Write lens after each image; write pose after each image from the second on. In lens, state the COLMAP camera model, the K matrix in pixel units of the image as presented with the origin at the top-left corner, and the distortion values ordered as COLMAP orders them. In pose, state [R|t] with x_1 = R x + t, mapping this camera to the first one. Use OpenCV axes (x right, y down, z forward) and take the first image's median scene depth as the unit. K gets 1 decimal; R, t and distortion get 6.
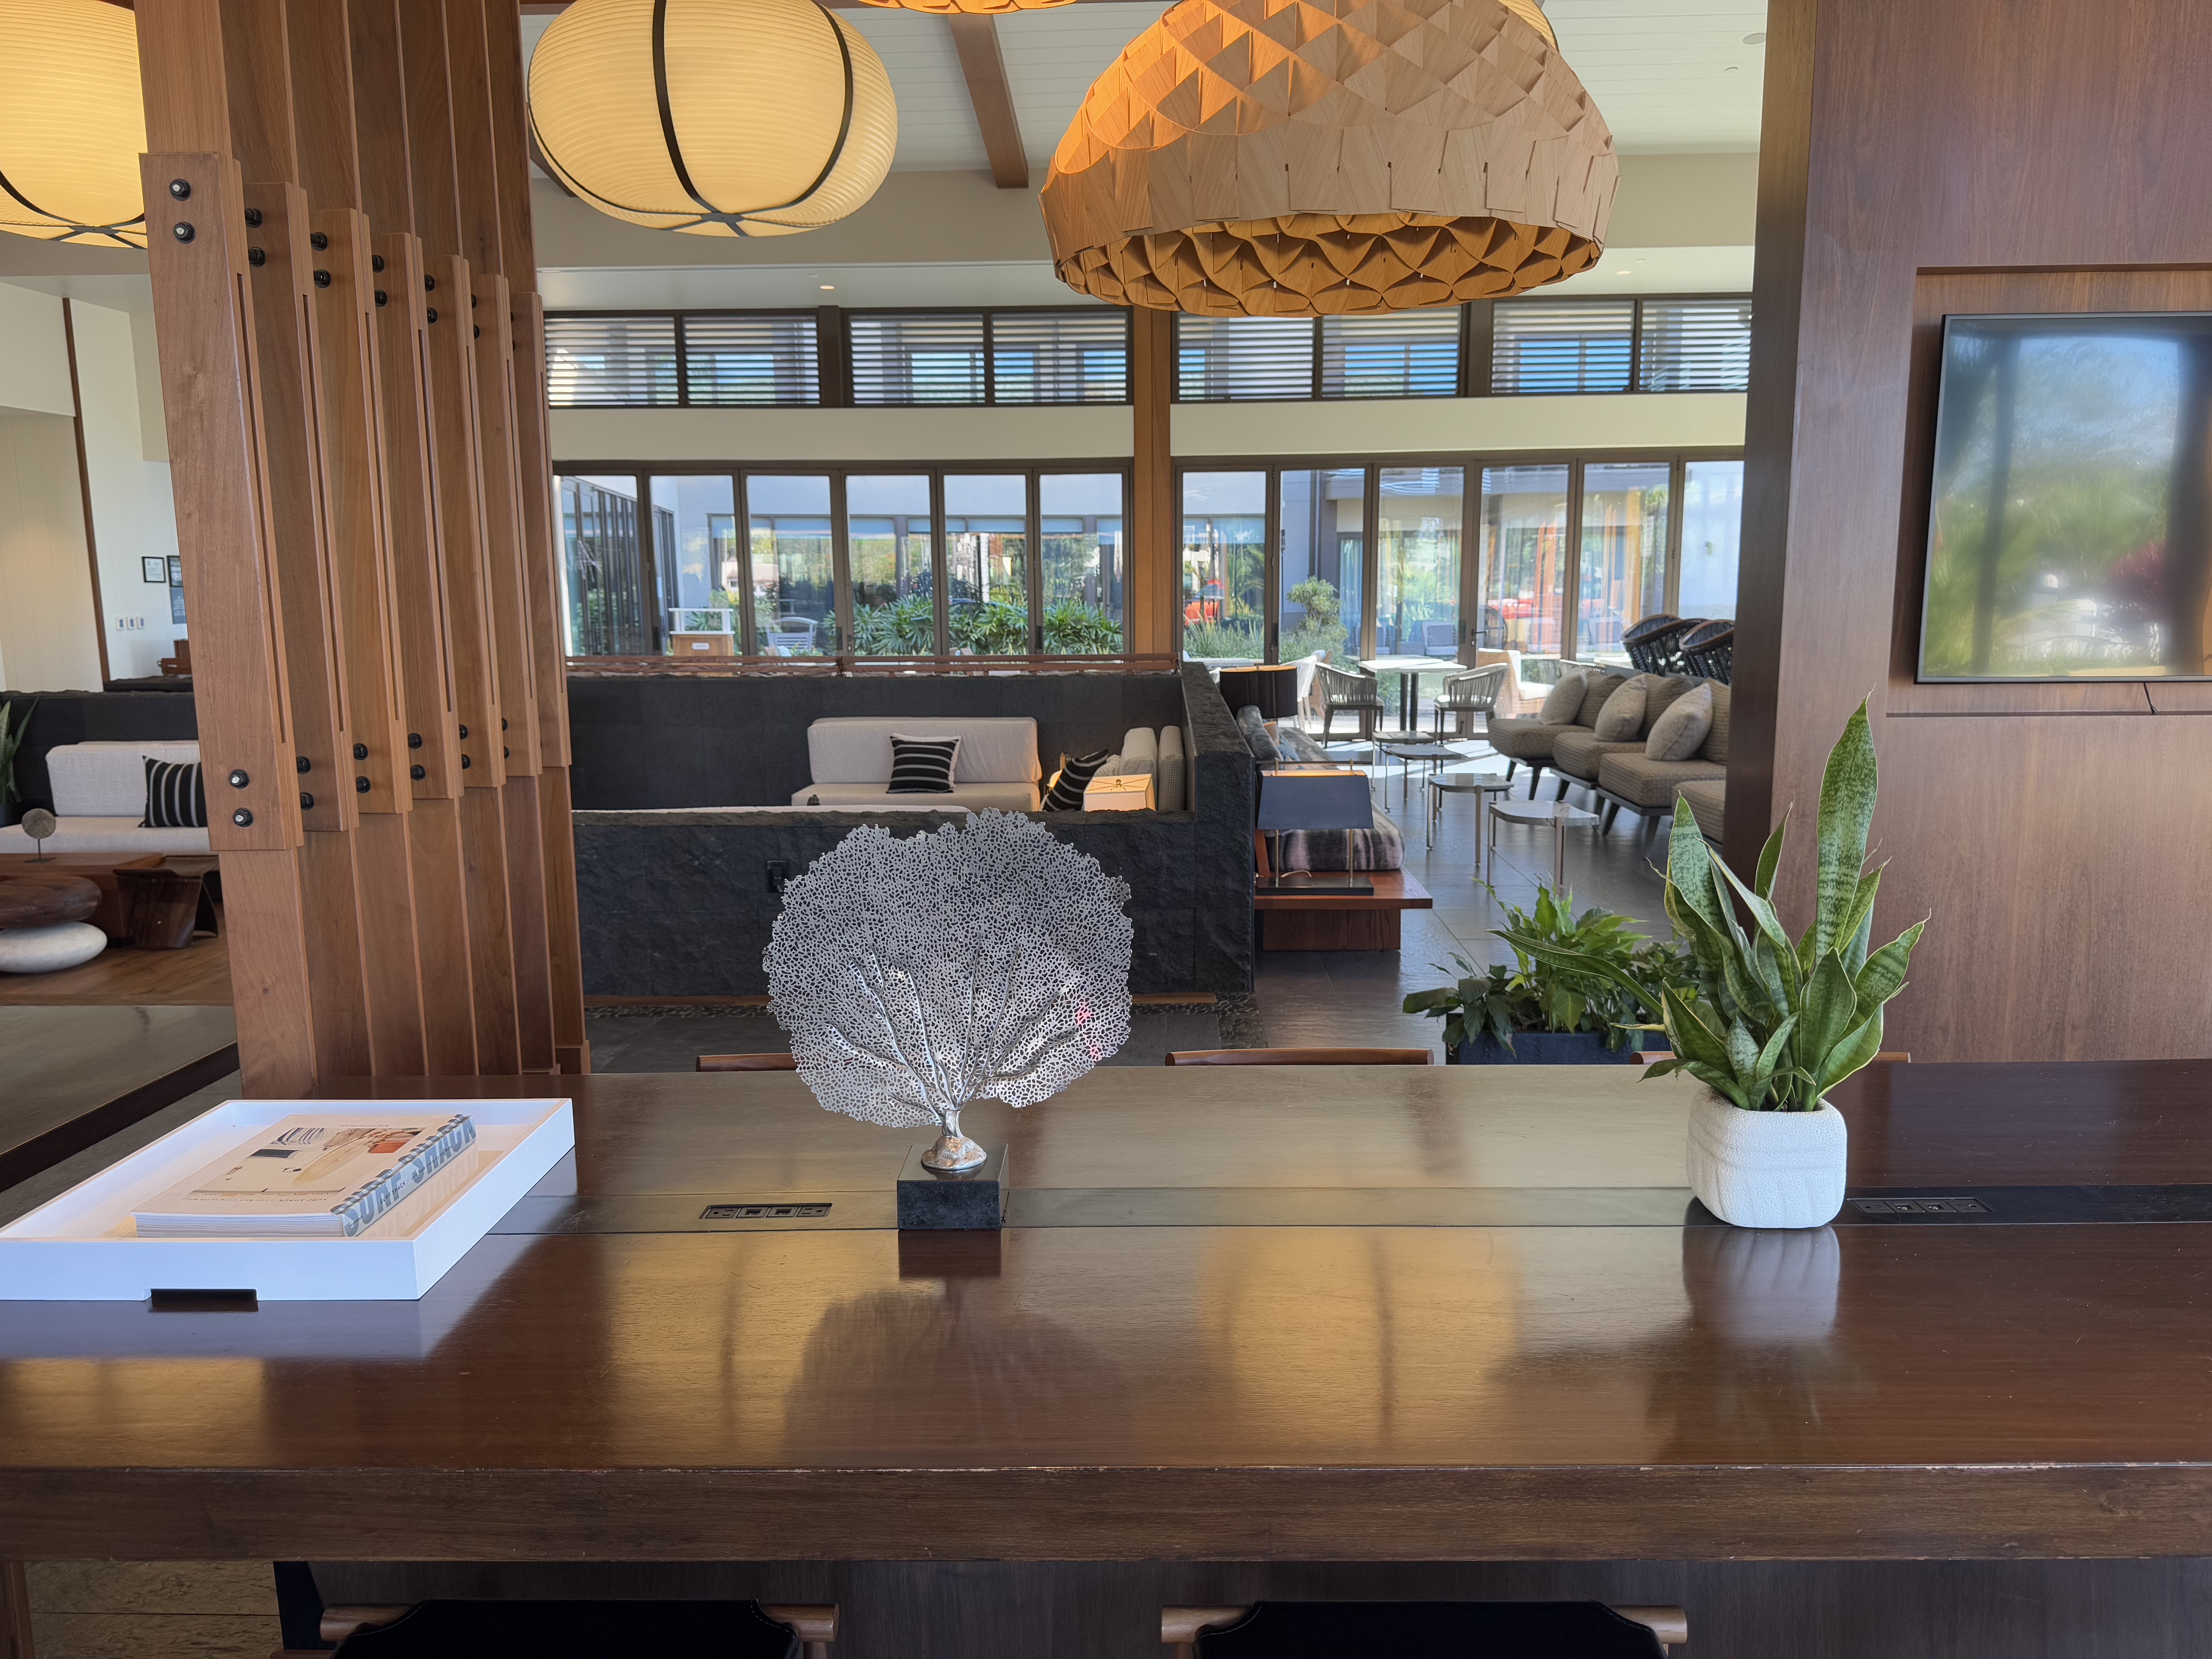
lens RADIAL K [[1581.0, 0, 1114.5], [0, 1581.0, 835.5], [0, 0, 1]] dist [0.011357, -0.000998]
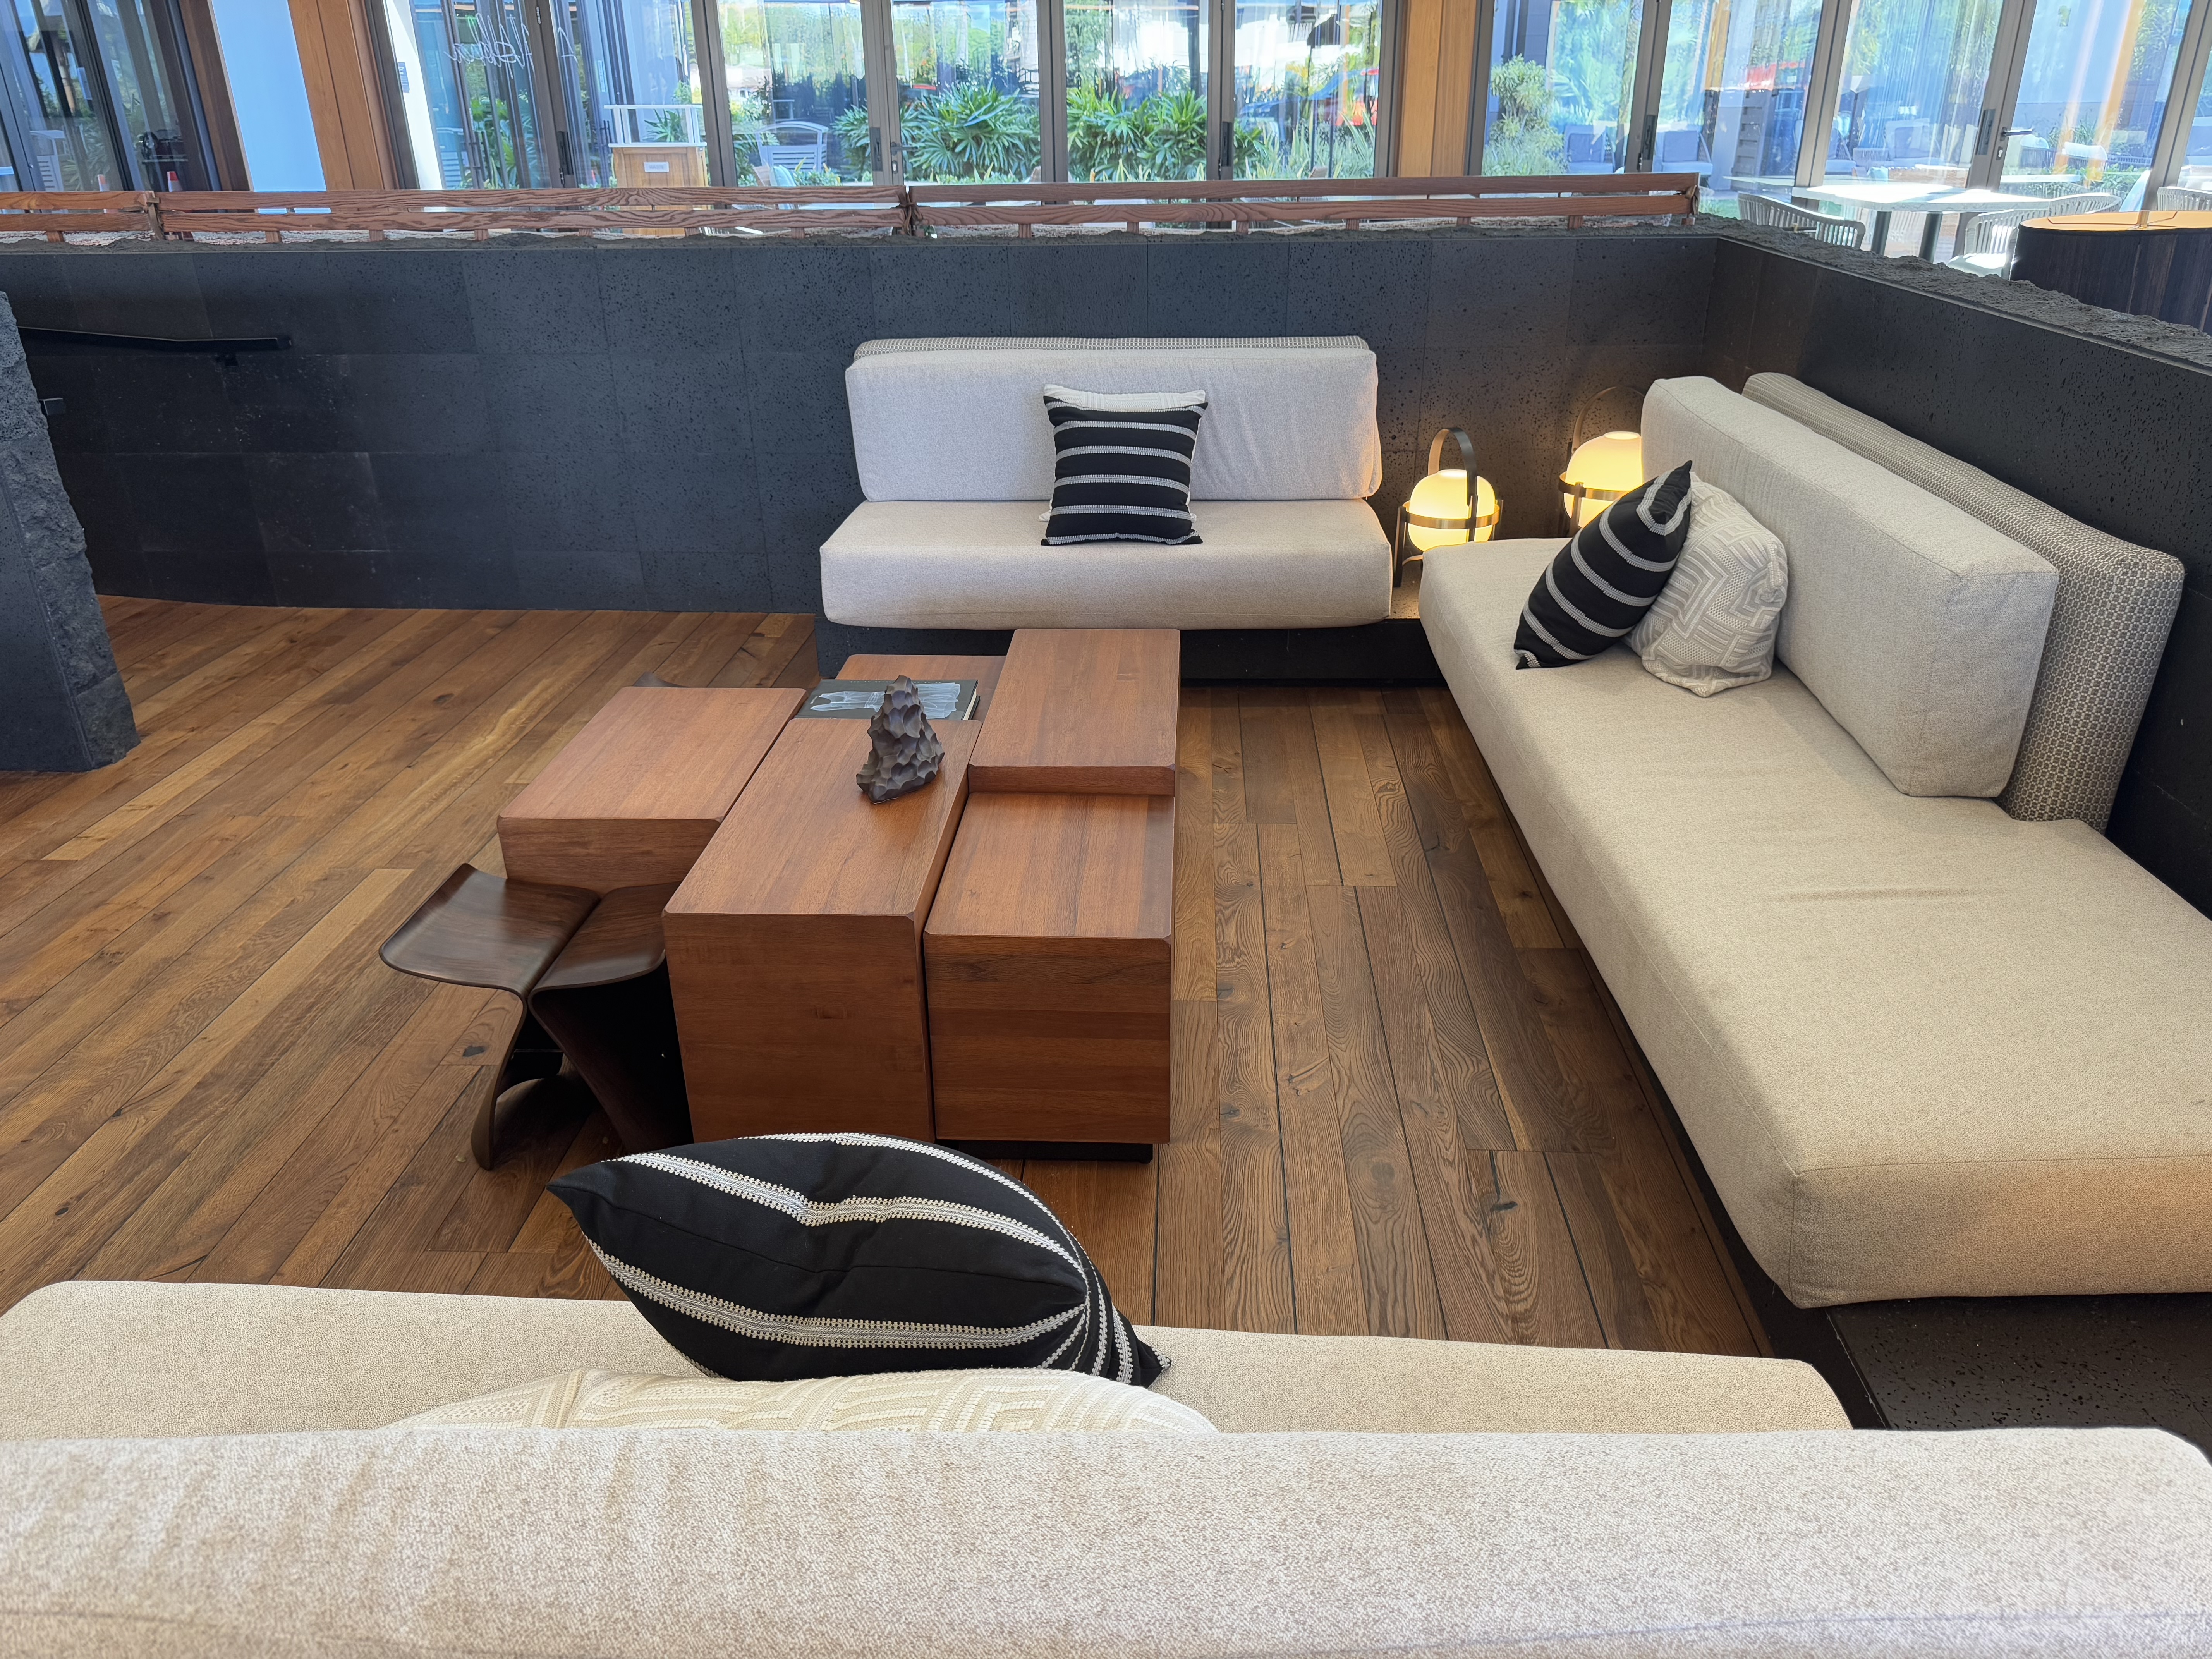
lens RADIAL K [[1581.0, 0, 1091.7], [0, 1581.0, 838.1], [0, 0, 1]] dist [0.011357, -0.000998]
pose [[0.999589, 0.004962, -0.028233, -0.112939], [0.003119, 0.960226, 0.279205, -0.065386], [0.028495, -0.279179, 0.959816, 0.548107]]
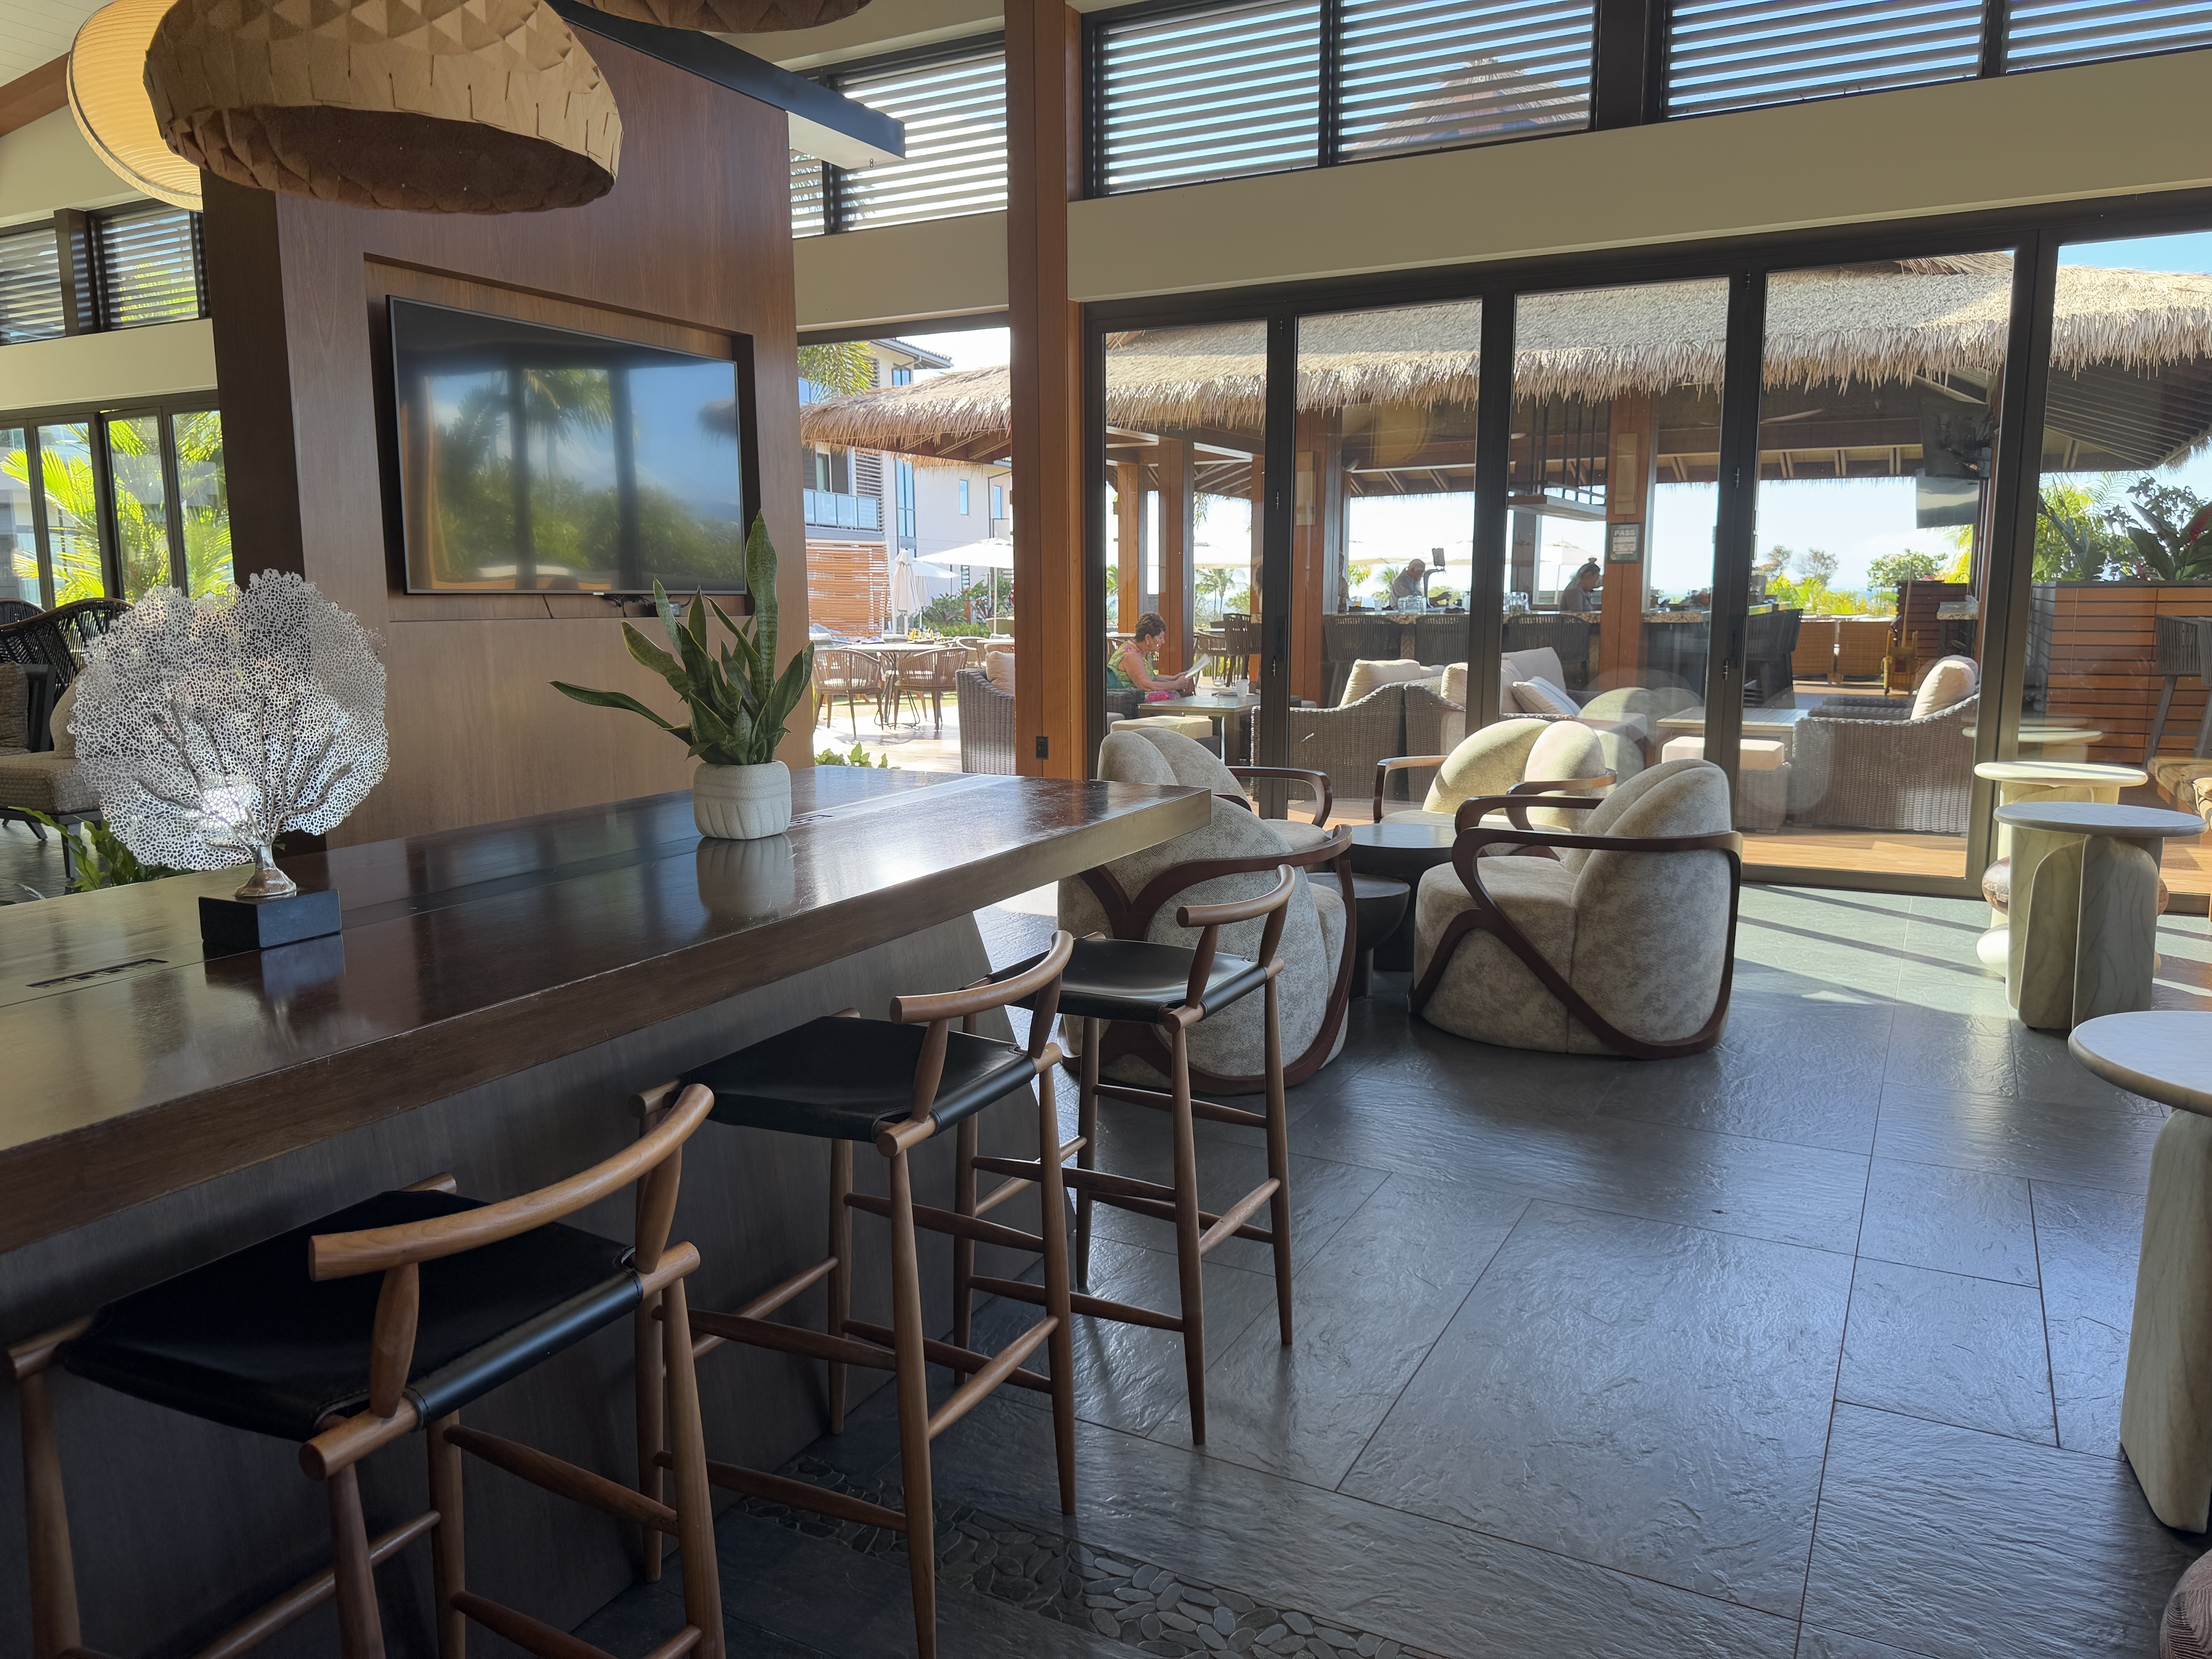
lens RADIAL K [[1581.0, 0, 1099.0], [0, 1581.0, 827.3], [0, 0, 1]] dist [0.011357, -0.000998]
pose [[0.435778, -0.126353, 0.891141, -0.835806], [0.148086, 0.986670, 0.067483, 0.172133], [-0.887788, 0.102558, 0.448680, -0.017163]]
